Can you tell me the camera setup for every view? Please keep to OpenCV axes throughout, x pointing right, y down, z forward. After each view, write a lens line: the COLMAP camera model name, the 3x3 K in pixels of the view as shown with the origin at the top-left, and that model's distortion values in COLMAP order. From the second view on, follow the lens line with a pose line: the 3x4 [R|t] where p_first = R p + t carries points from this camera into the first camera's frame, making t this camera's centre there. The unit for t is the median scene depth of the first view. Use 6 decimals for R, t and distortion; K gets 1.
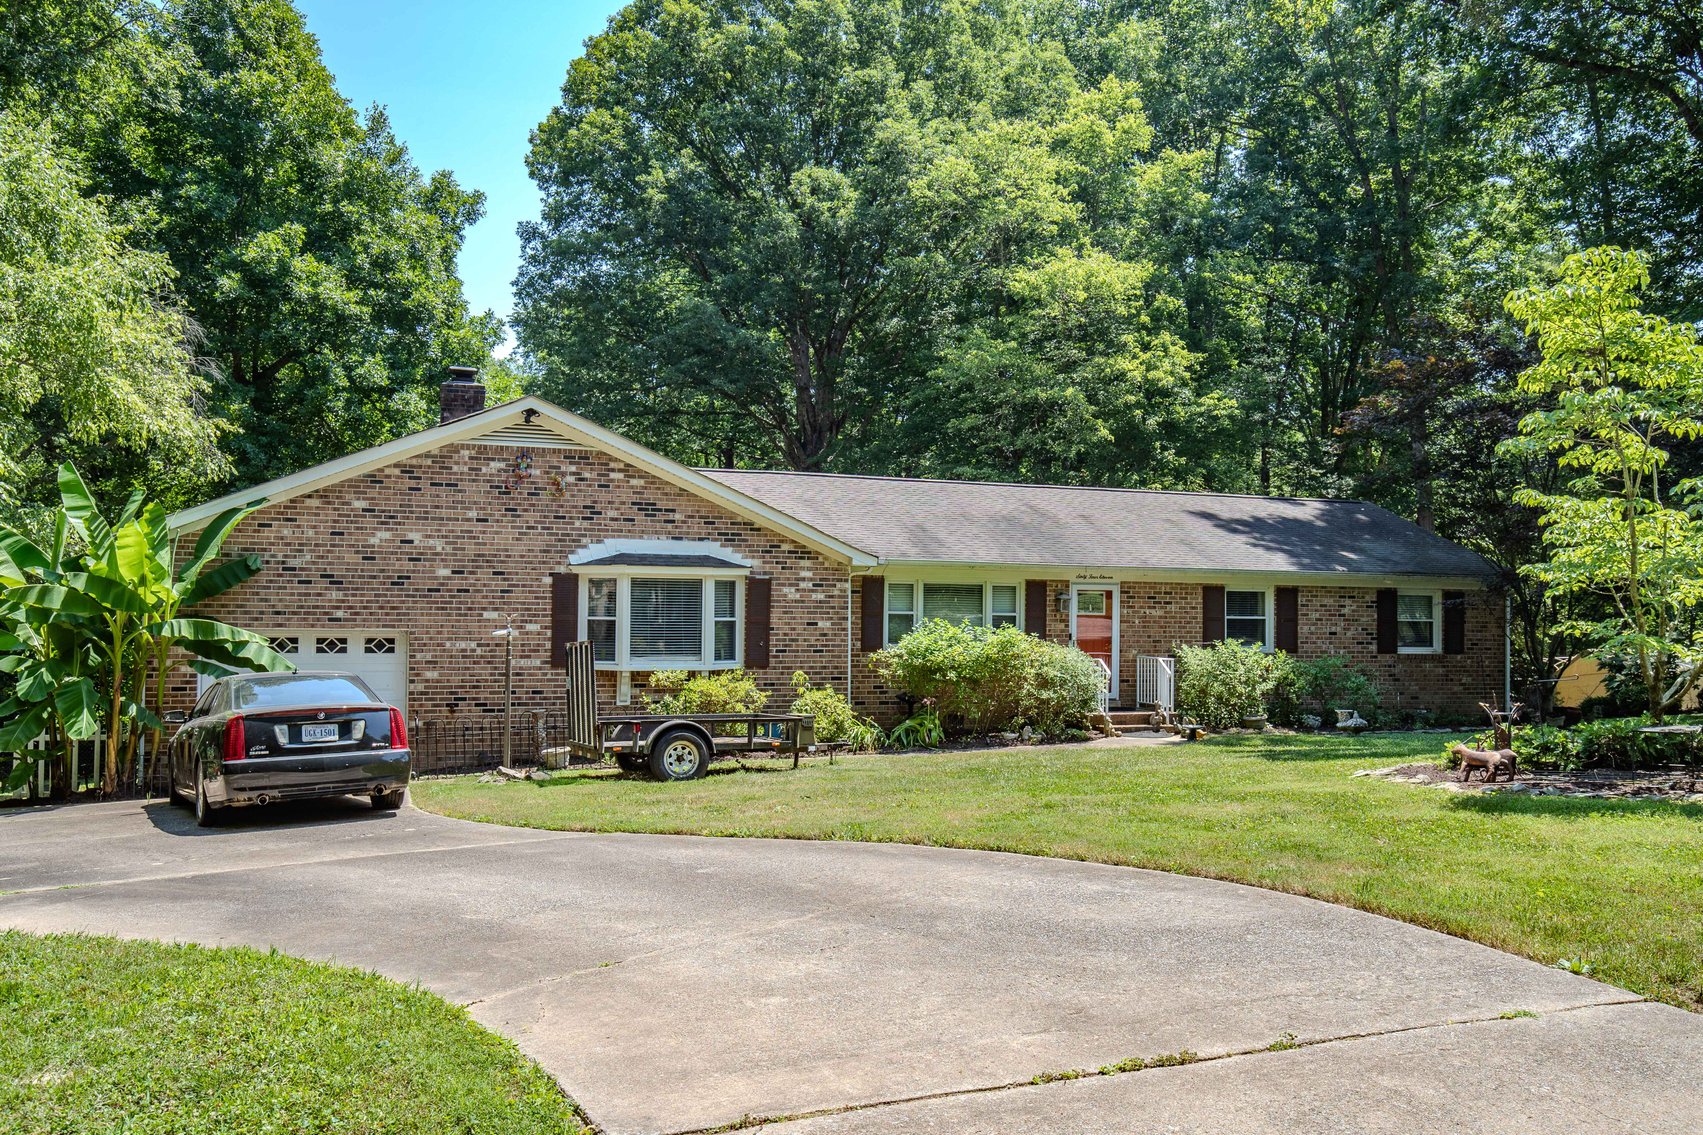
lens RADIAL K [[1243.1, 0, 830.2], [0, 1243.1, 560.7], [0, 0, 1]] dist [0.008204, 0.001851]
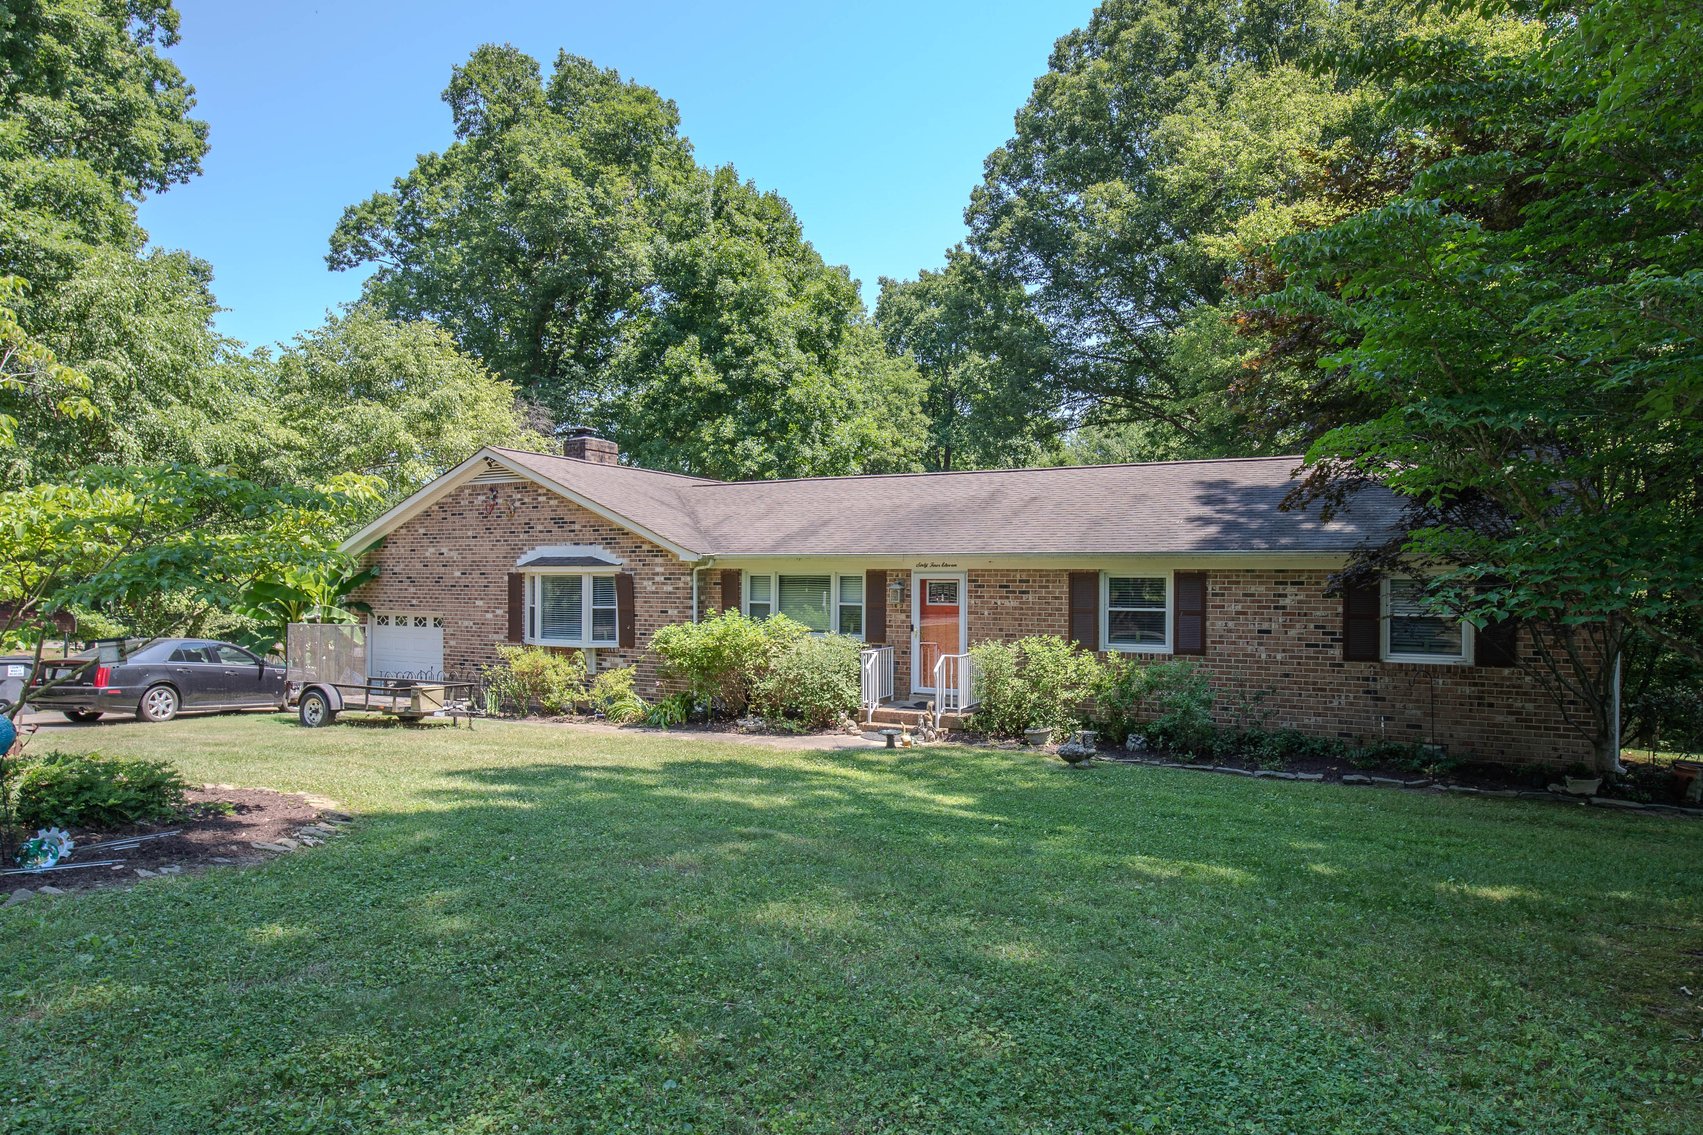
lens RADIAL K [[931.8, 0, 860.6], [0, 931.8, 583.5], [0, 0, 1]] dist [-0.034649, -0.000866]
pose [[0.716128, -0.007290, -0.697931, 0.753716], [0.031219, 0.999279, 0.021595, 0.011375], [0.697270, -0.037254, 0.715840, 0.516647]]
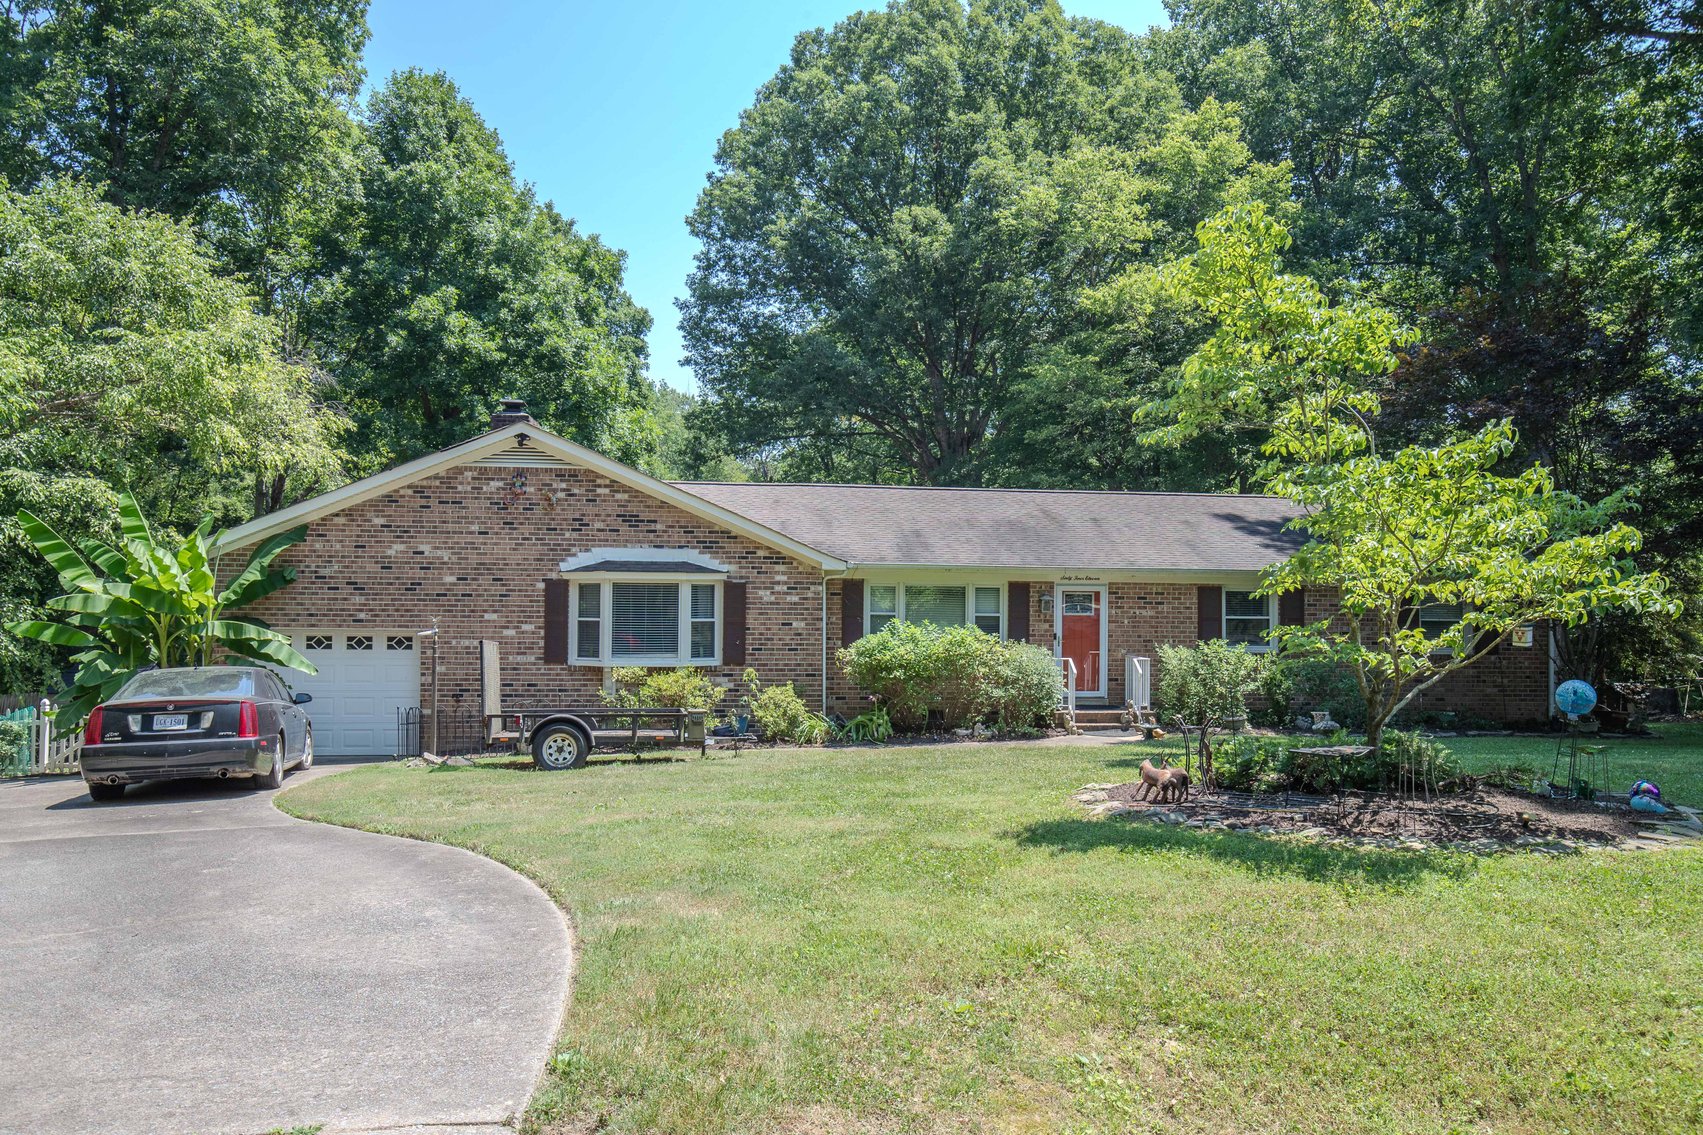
lens RADIAL K [[1089.6, 0, 851.5], [0, 1089.6, 567.5], [0, 0, 1]] dist [-0.004972, 0.001021]
pose [[0.978987, -0.010256, -0.203662, 0.239735], [0.010674, 0.999943, 0.000952, 0.001513], [0.203641, -0.003106, 0.979041, 0.091061]]
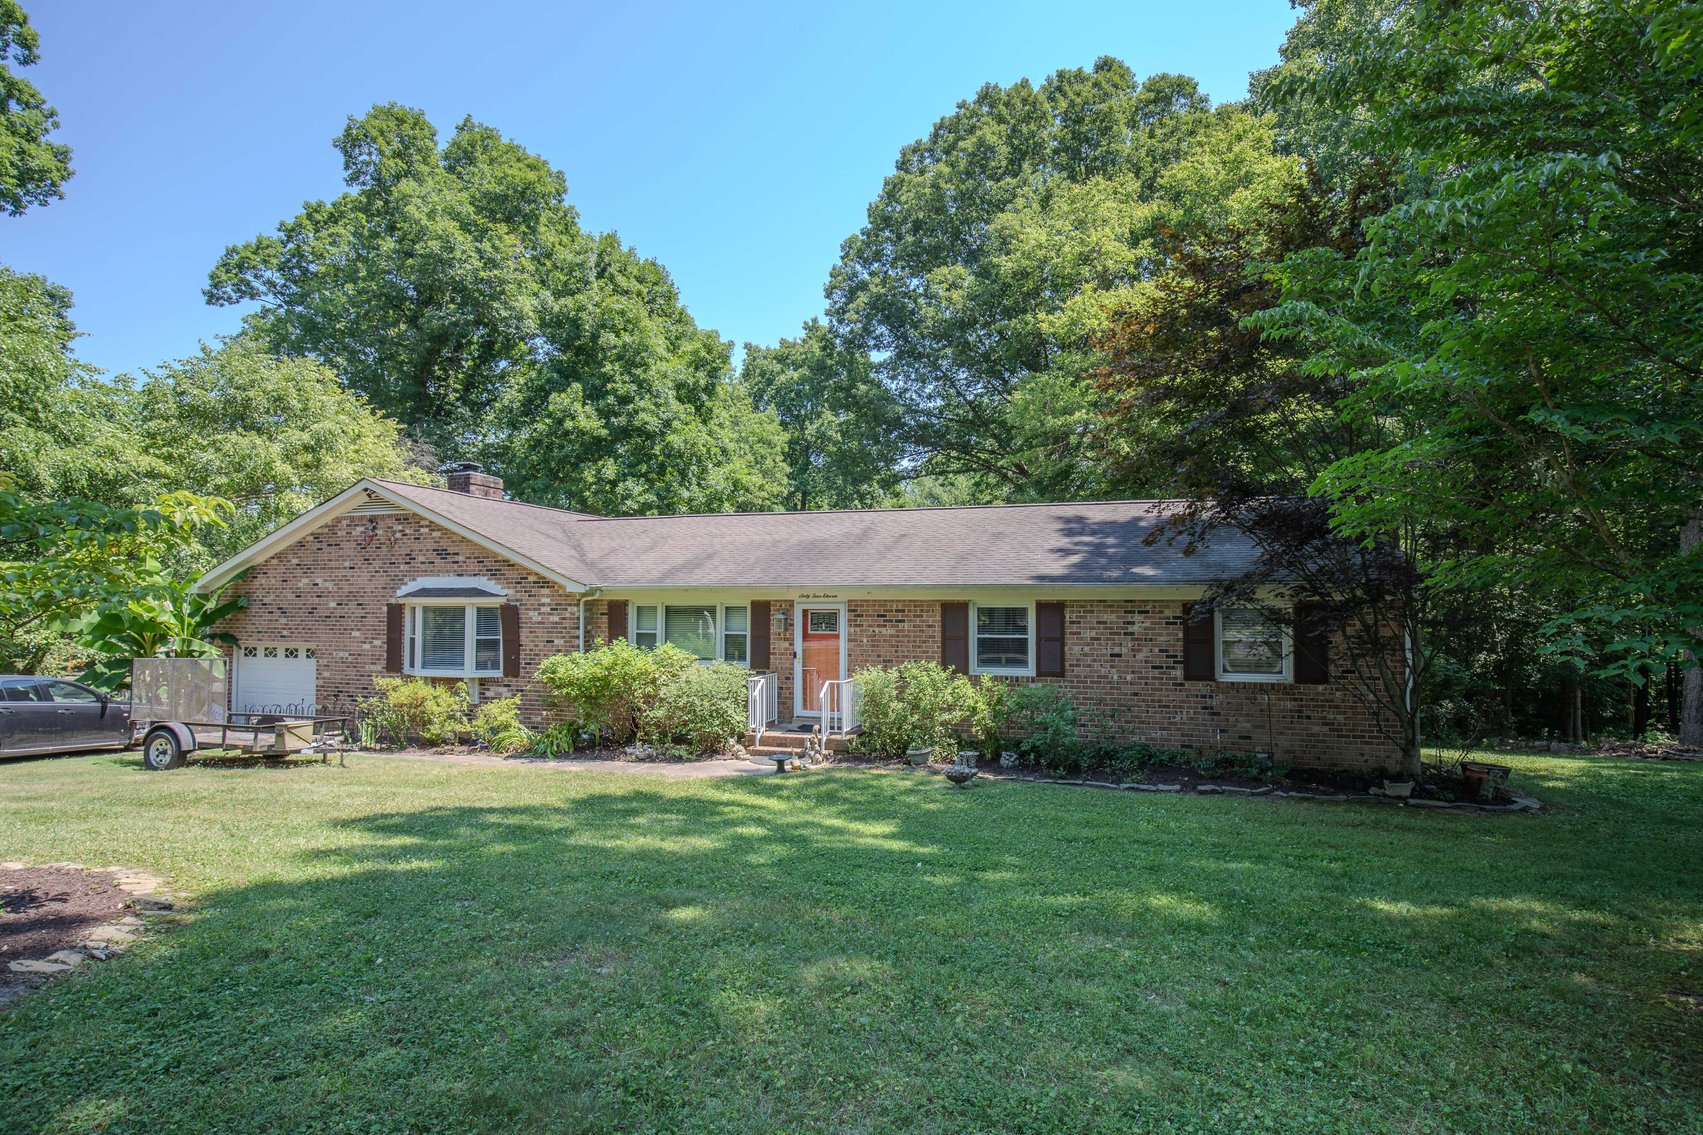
lens RADIAL K [[802.4, 0, 860.2], [0, 802.4, 579.9], [0, 0, 1]] dist [-0.034661, 0.005411]
pose [[0.824355, -0.032258, -0.565154, 0.690859], [0.030941, 0.999450, -0.011915, 0.010002], [0.565227, -0.007665, 0.824900, 0.549492]]
